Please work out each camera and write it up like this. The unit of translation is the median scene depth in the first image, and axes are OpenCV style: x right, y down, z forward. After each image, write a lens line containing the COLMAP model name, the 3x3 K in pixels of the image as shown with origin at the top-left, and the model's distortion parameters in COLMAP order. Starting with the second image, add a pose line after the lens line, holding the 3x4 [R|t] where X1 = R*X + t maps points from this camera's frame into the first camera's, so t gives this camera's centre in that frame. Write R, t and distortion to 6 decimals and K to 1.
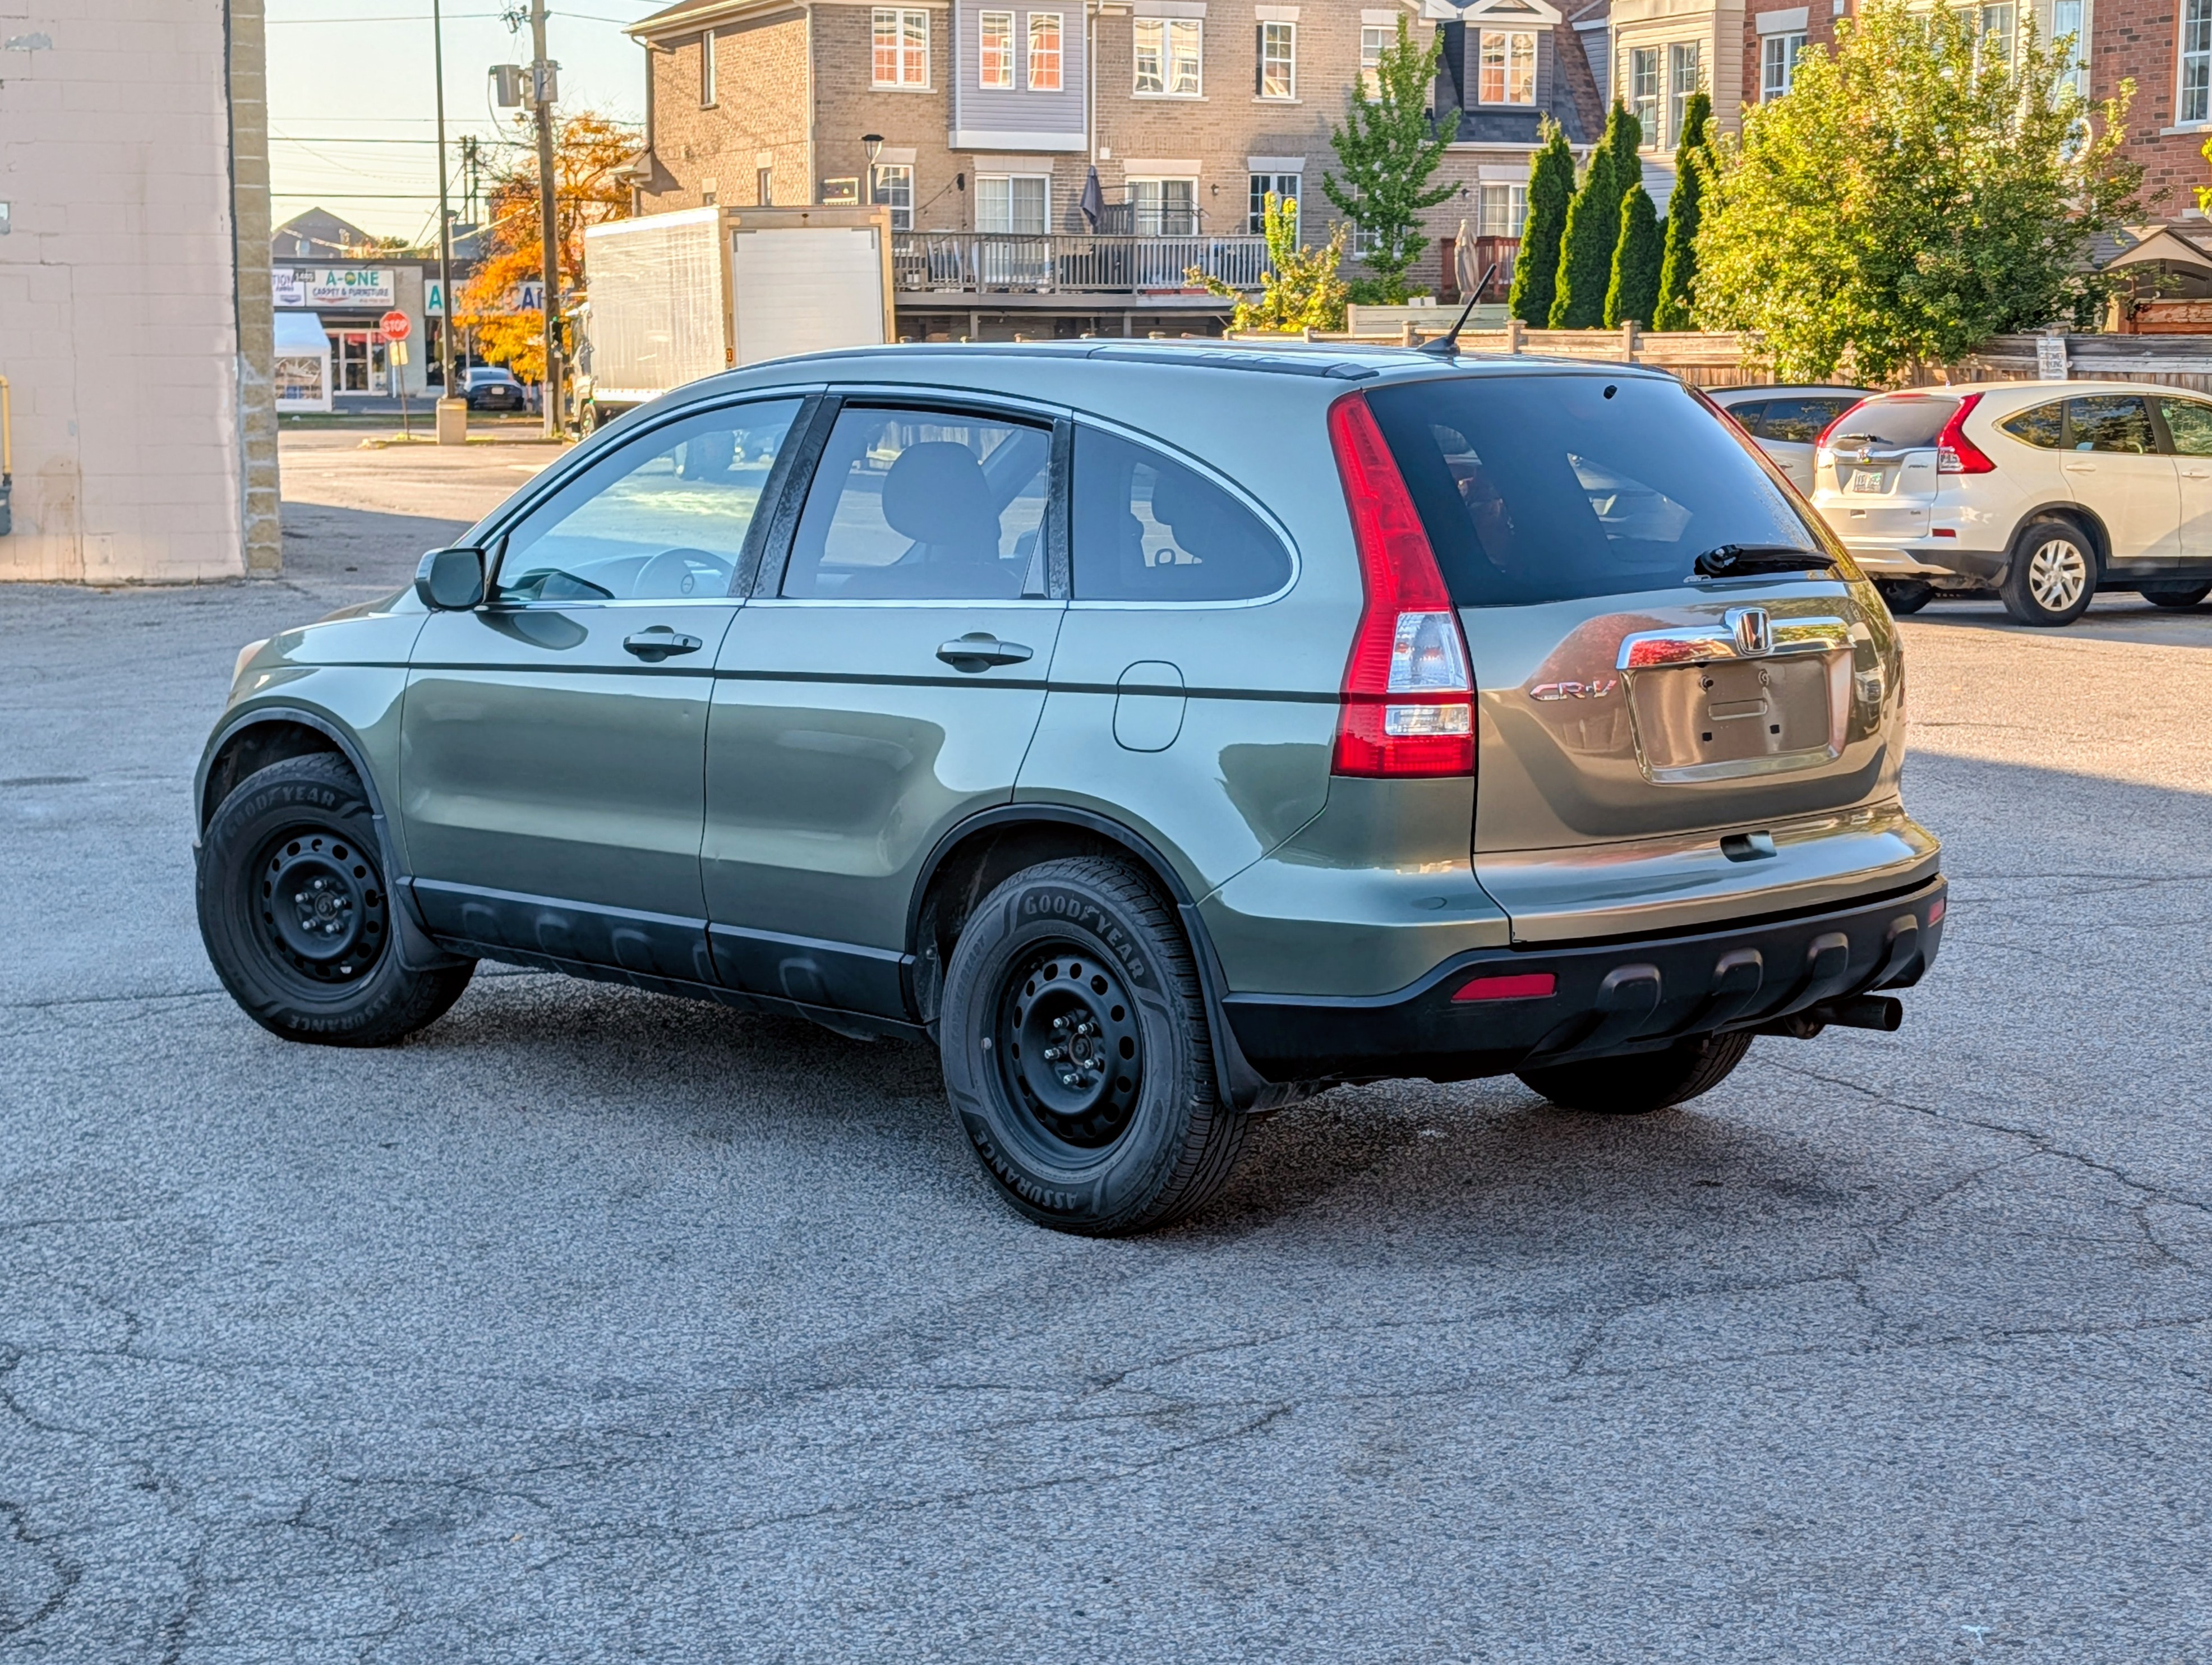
lens RADIAL K [[3487.6, 0, 1106.0], [0, 3487.6, 832.5], [0, 0, 1]] dist [0.117265, -0.490699]
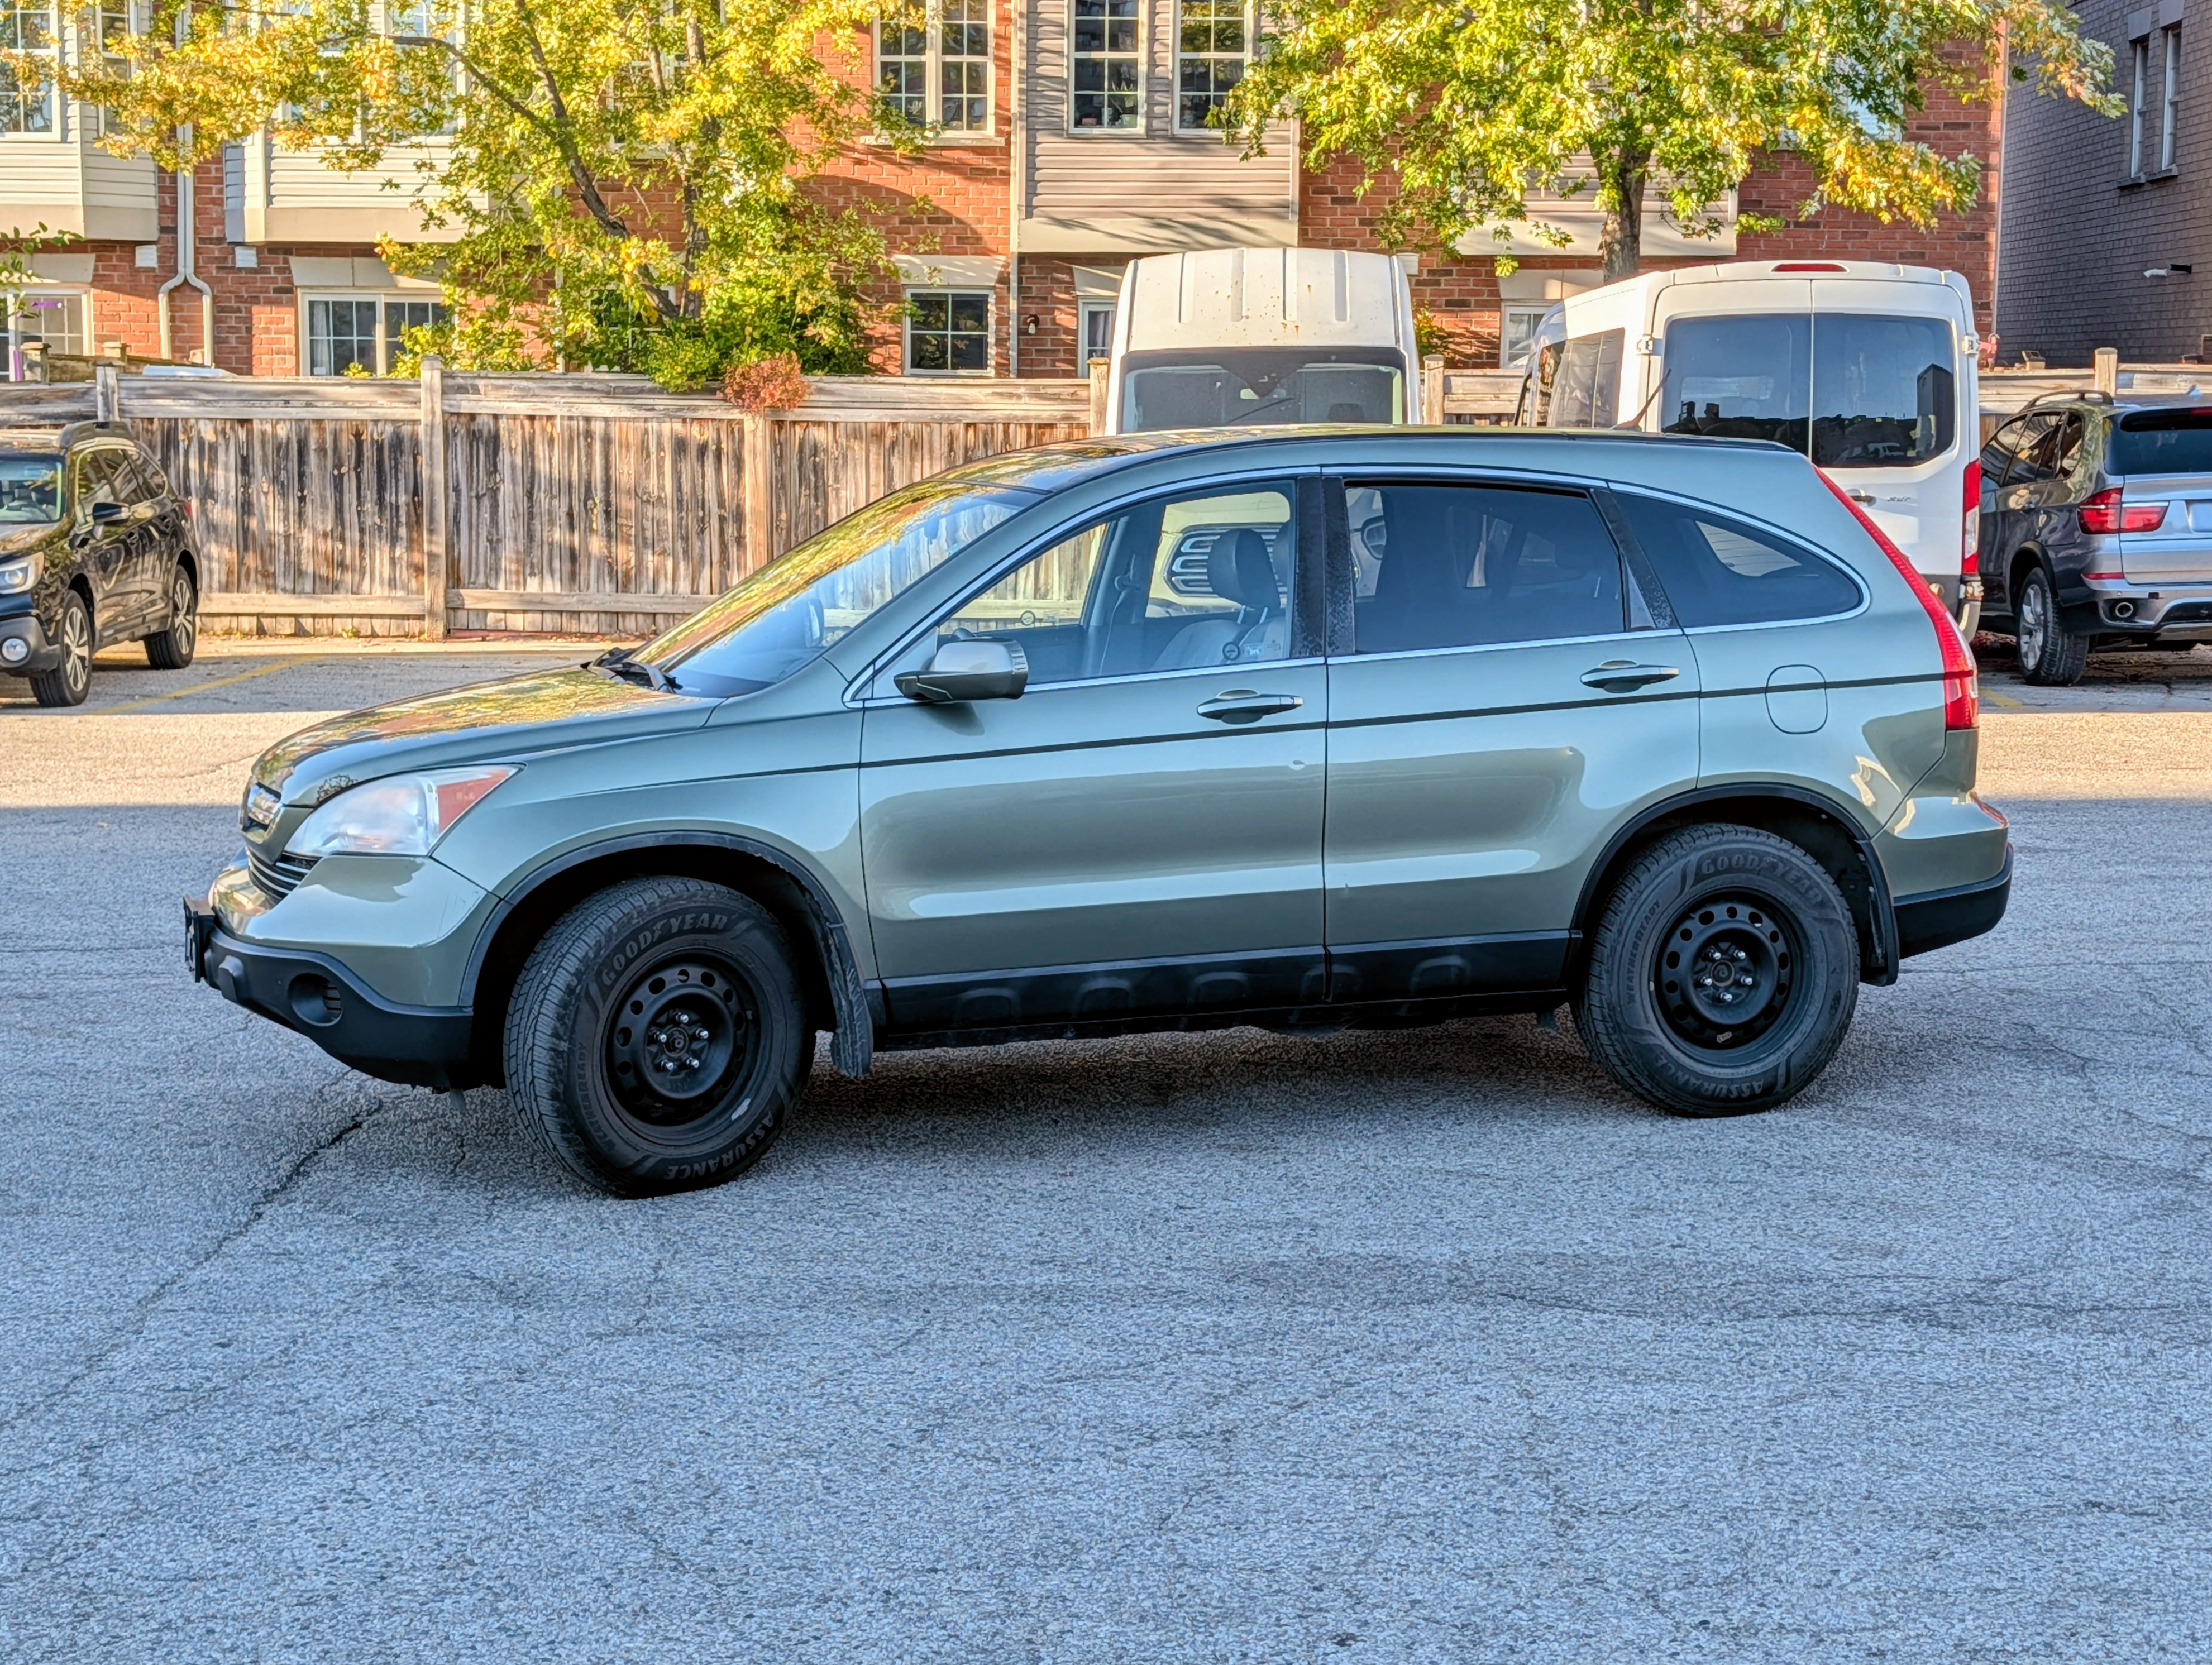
lens RADIAL K [[3601.1, 0, 1106.0], [0, 3601.1, 832.5], [0, 0, 1]] dist [0.120529, -0.147133]
pose [[0.460522, -0.107795, 0.881079, -1.186058], [0.126492, 0.990438, 0.055060, -0.085055], [-0.878589, 0.086093, 0.469754, 0.526803]]
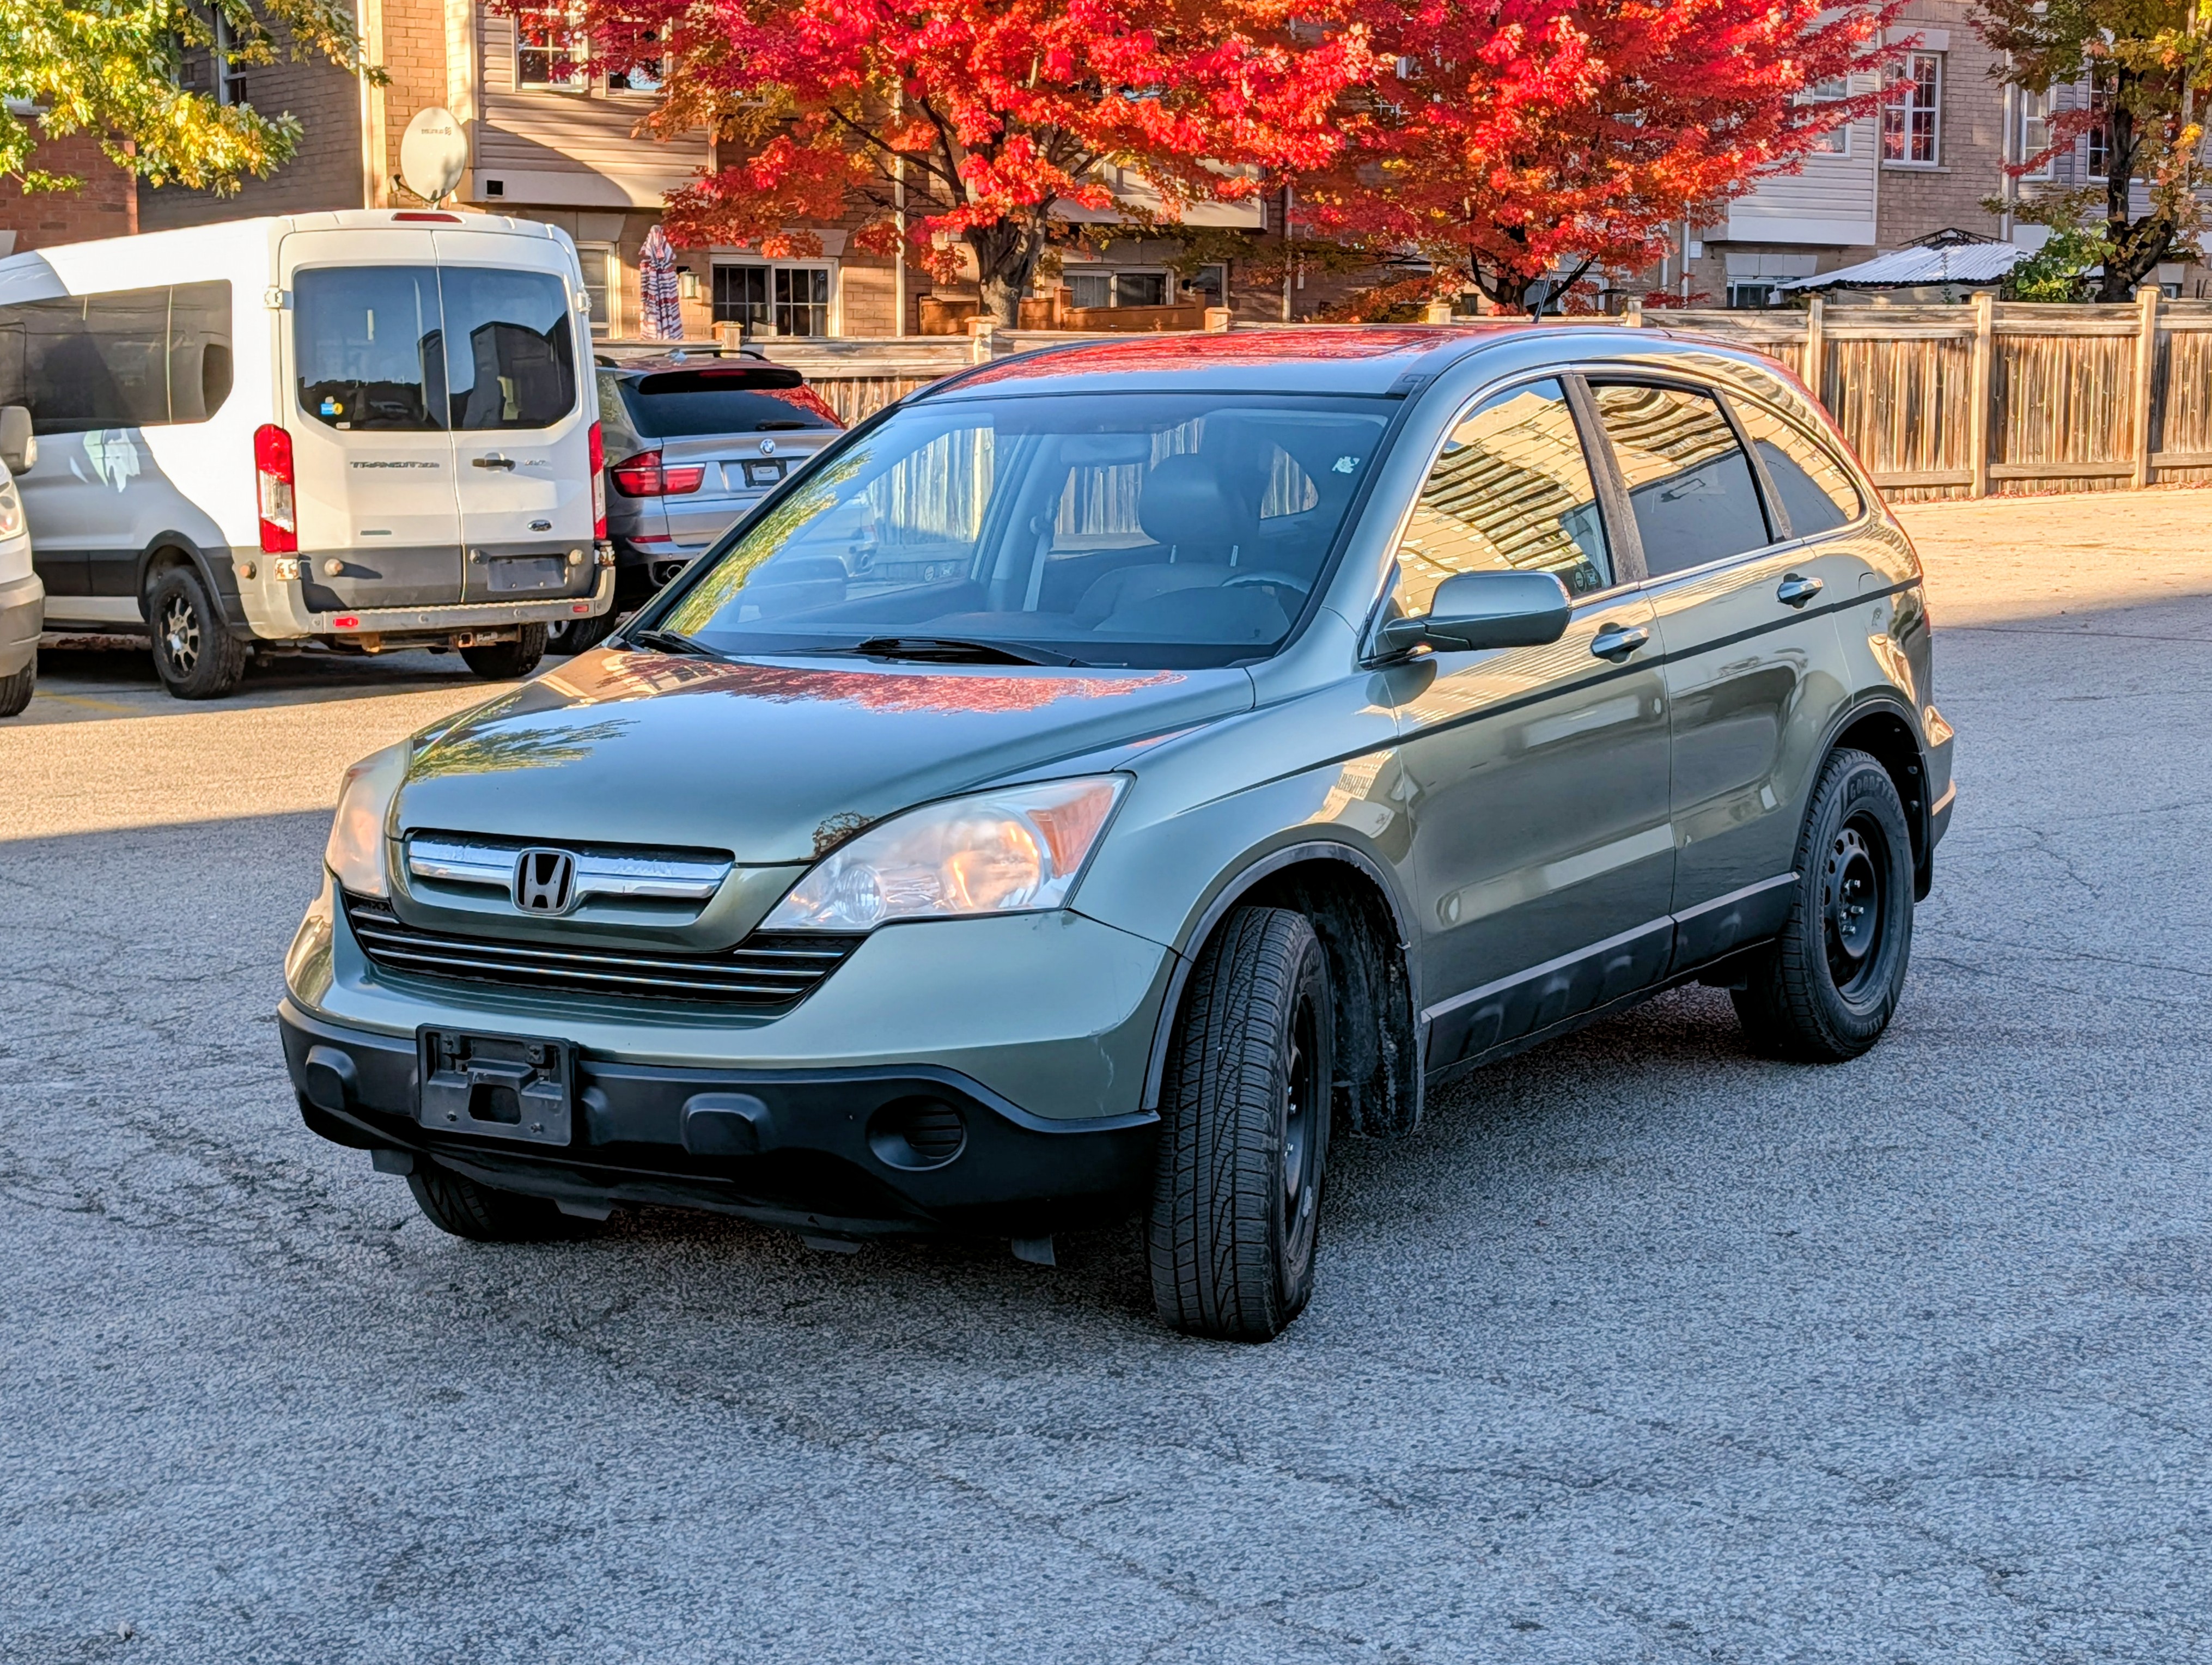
lens RADIAL K [[3487.7, 0, 1106.0], [0, 3487.7, 832.5], [0, 0, 1]] dist [0.117265, -0.490699]
pose [[-0.191377, -0.123891, 0.973666, -1.045794], [0.152529, 0.976196, 0.154193, -0.173980], [-0.969593, 0.178021, -0.167925, 1.336765]]
